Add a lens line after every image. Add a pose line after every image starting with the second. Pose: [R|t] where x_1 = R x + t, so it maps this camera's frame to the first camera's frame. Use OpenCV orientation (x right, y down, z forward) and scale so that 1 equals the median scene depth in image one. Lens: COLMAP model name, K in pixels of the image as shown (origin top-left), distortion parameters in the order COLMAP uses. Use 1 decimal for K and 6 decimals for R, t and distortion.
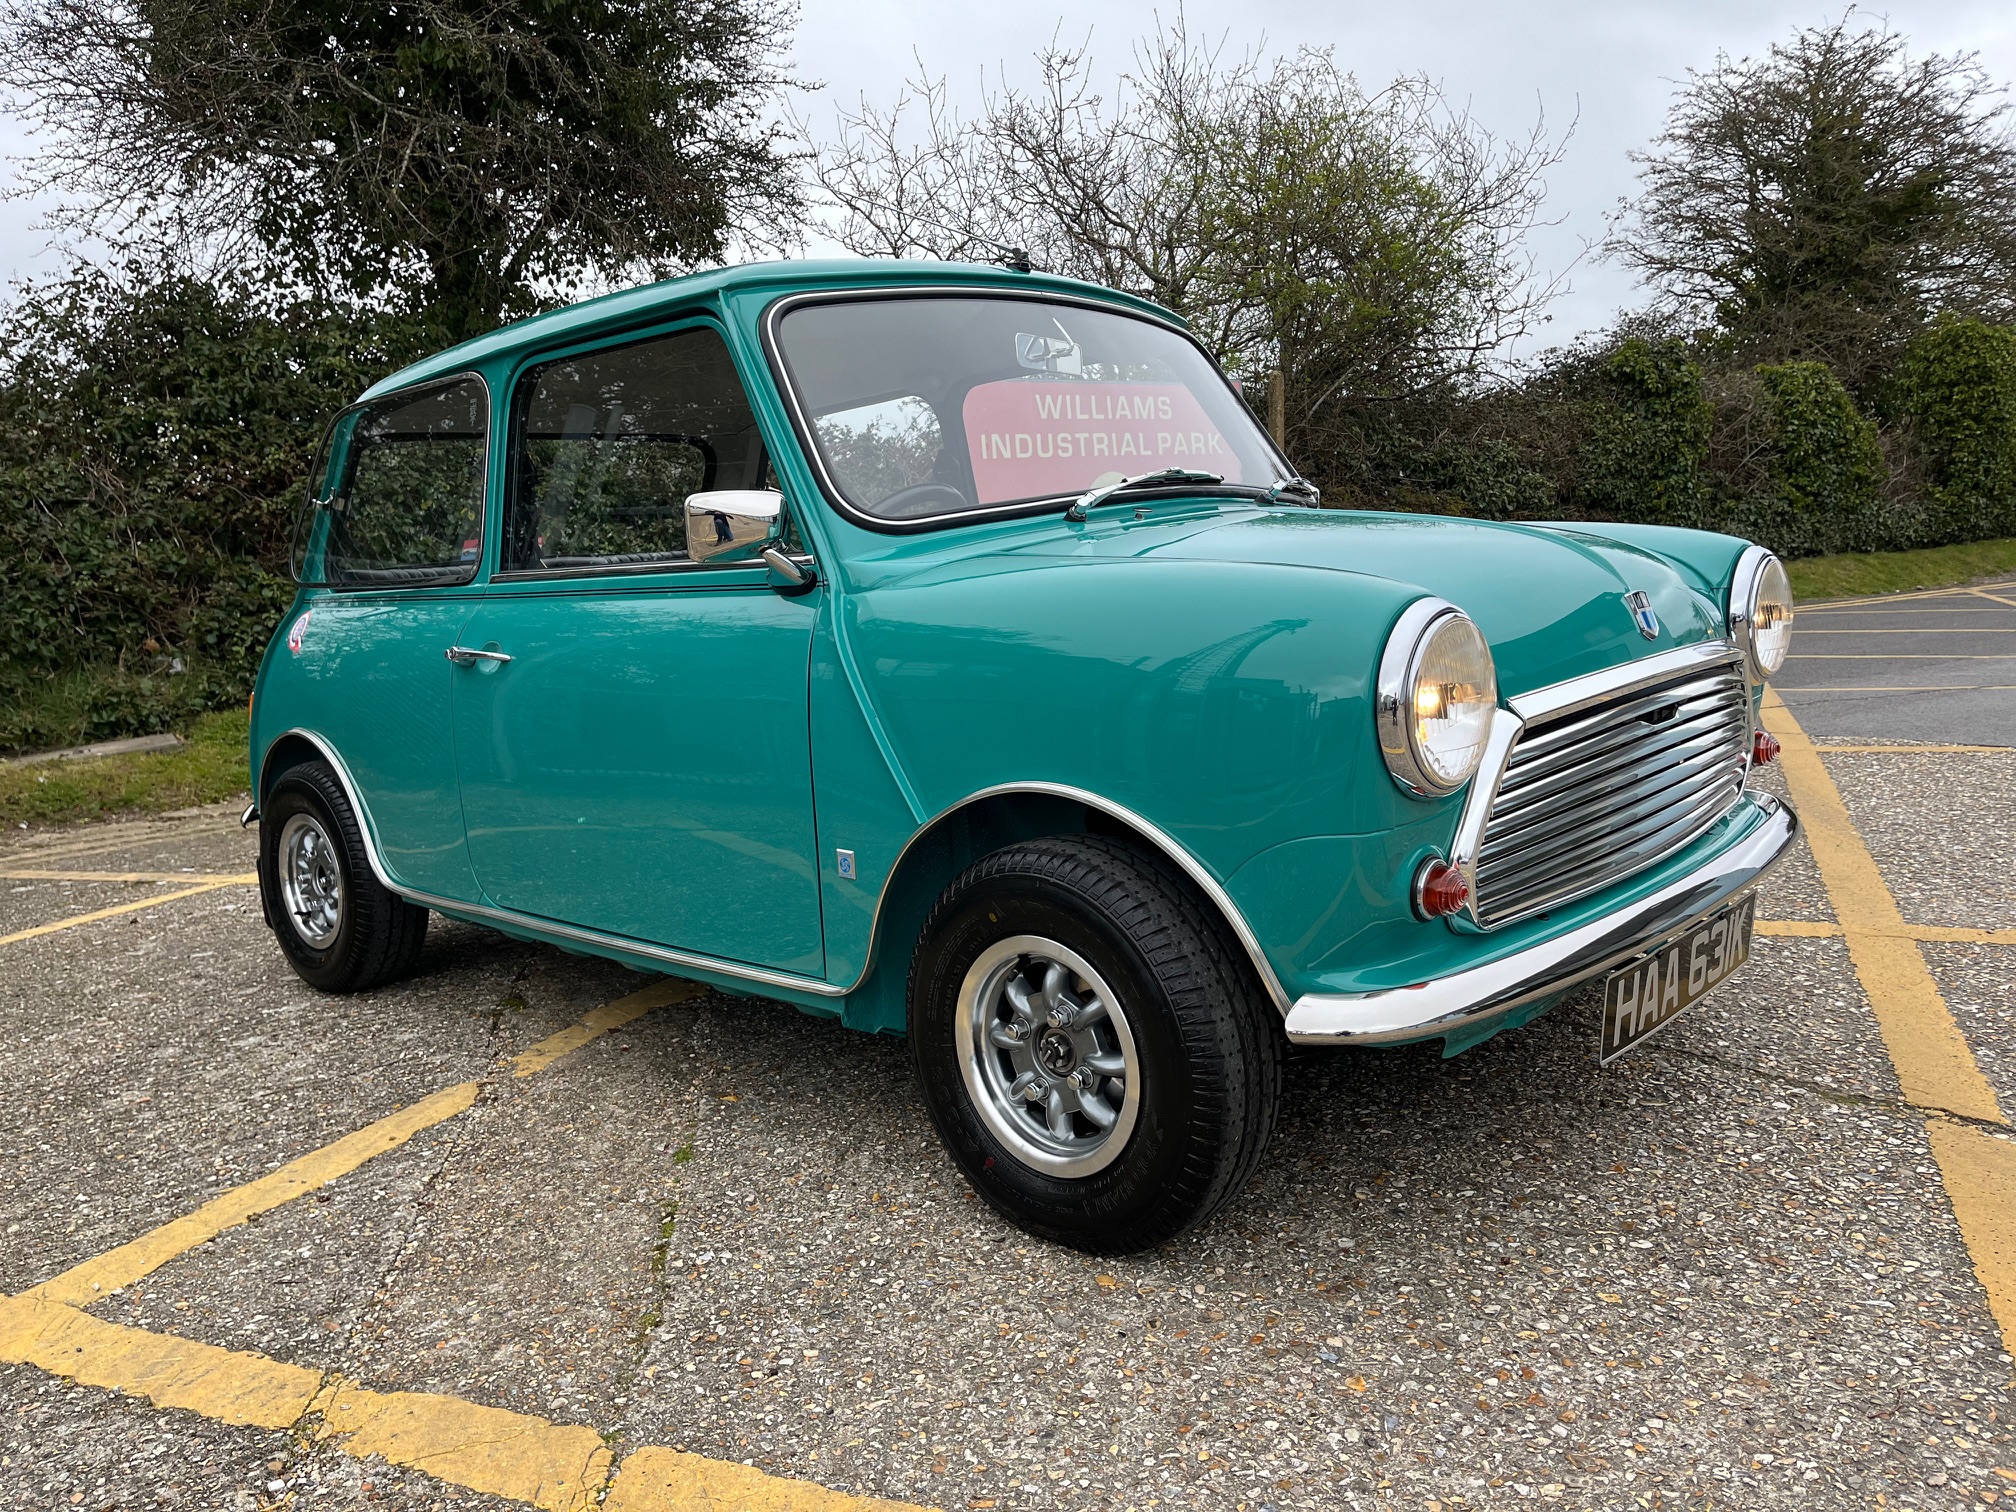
lens RADIAL K [[1557.5, 0, 998.3], [0, 1557.5, 766.9], [0, 0, 1]] dist [0.073969, -0.104644]
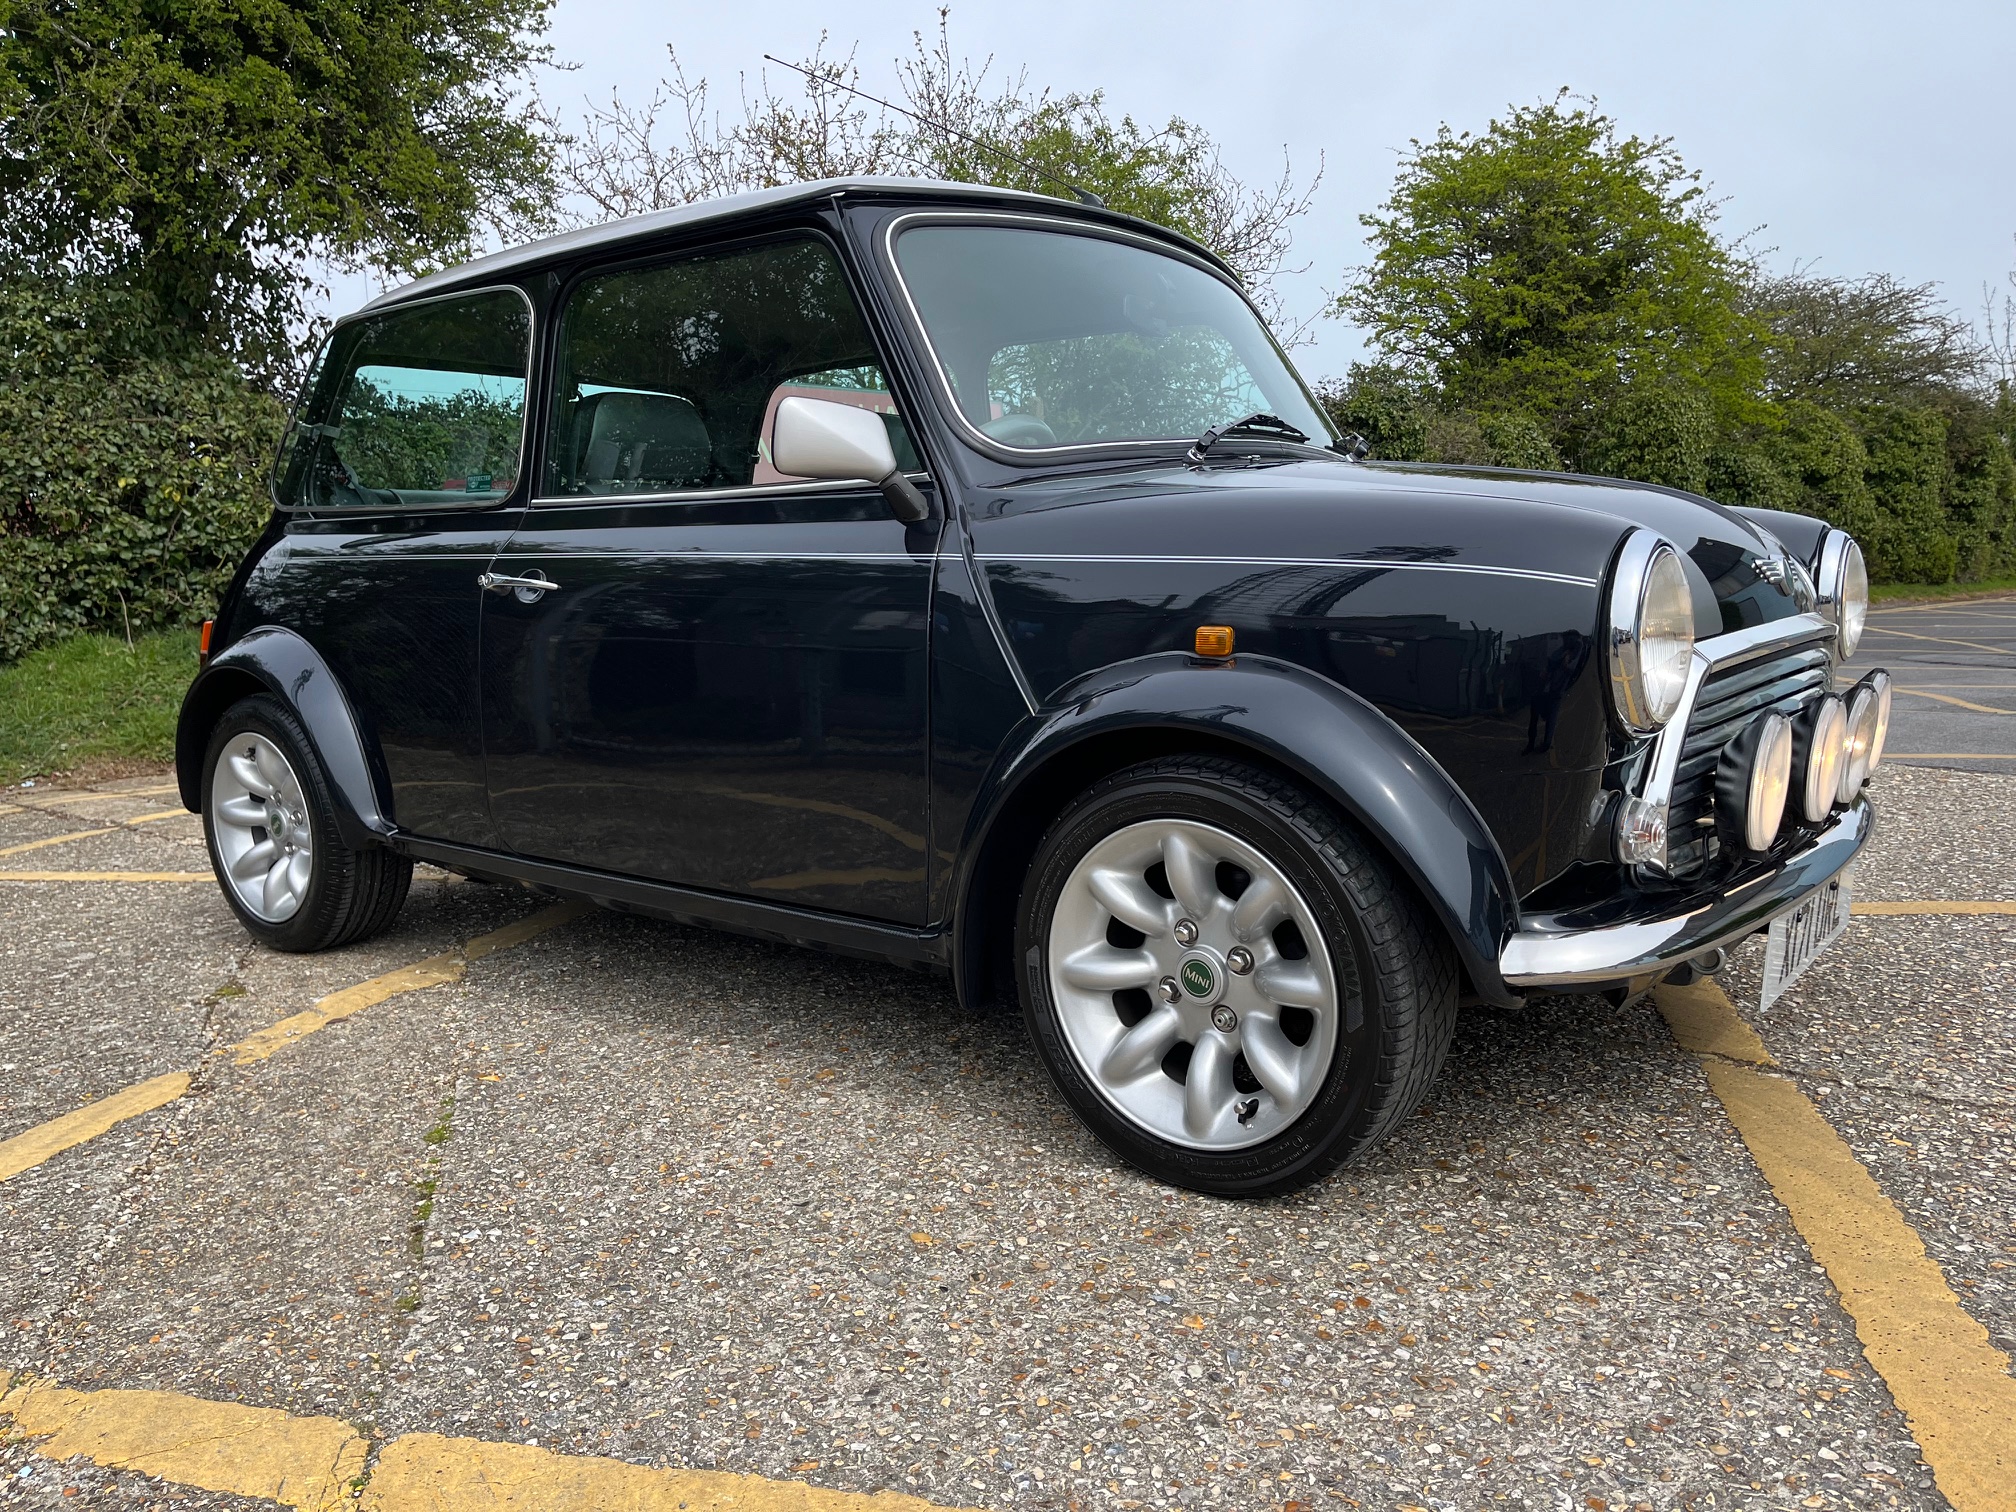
lens RADIAL K [[1557.5, 0, 1011.6], [0, 1557.5, 773.1], [0, 0, 1]] dist [0.073969, -0.104644]
pose [[0.985864, 0.011360, 0.167162, -0.022614], [-0.008467, 0.999802, -0.018011, 0.039651], [-0.167334, 0.016341, 0.985765, 0.038443]]
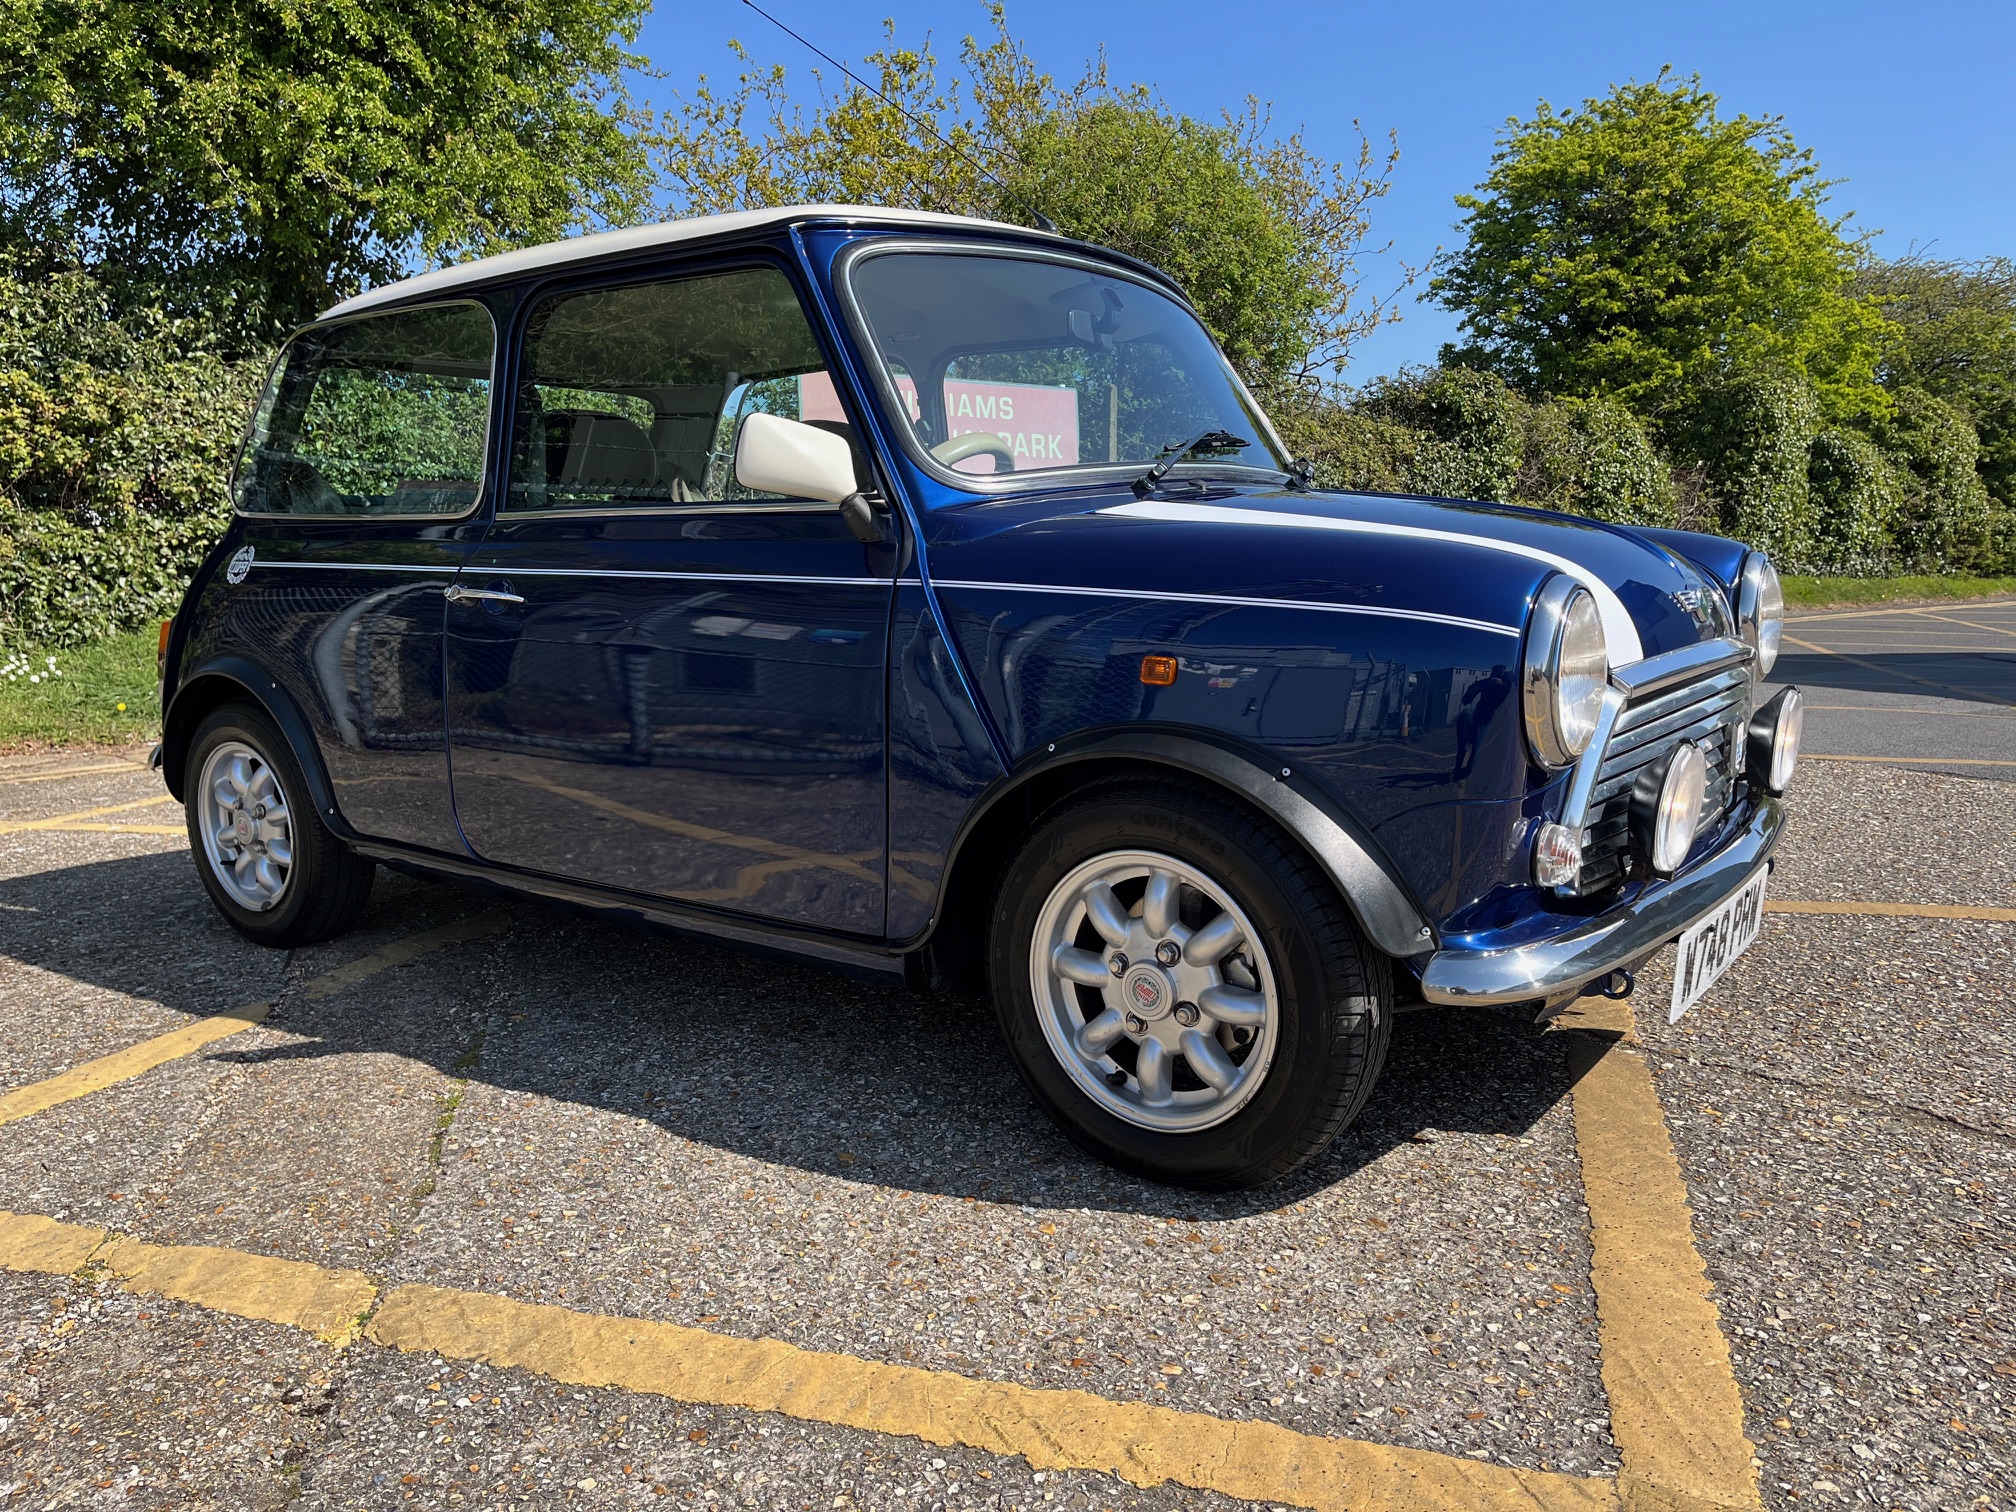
lens RADIAL K [[1557.5, 0, 1010.1], [0, 1557.5, 781.9], [0, 0, 1]] dist [0.073969, -0.104644]
pose [[0.993771, 0.032531, 0.106588, 0.033782], [-0.033303, 0.999430, 0.005474, 0.029449], [-0.106349, -0.008990, 0.994288, -0.072860]]
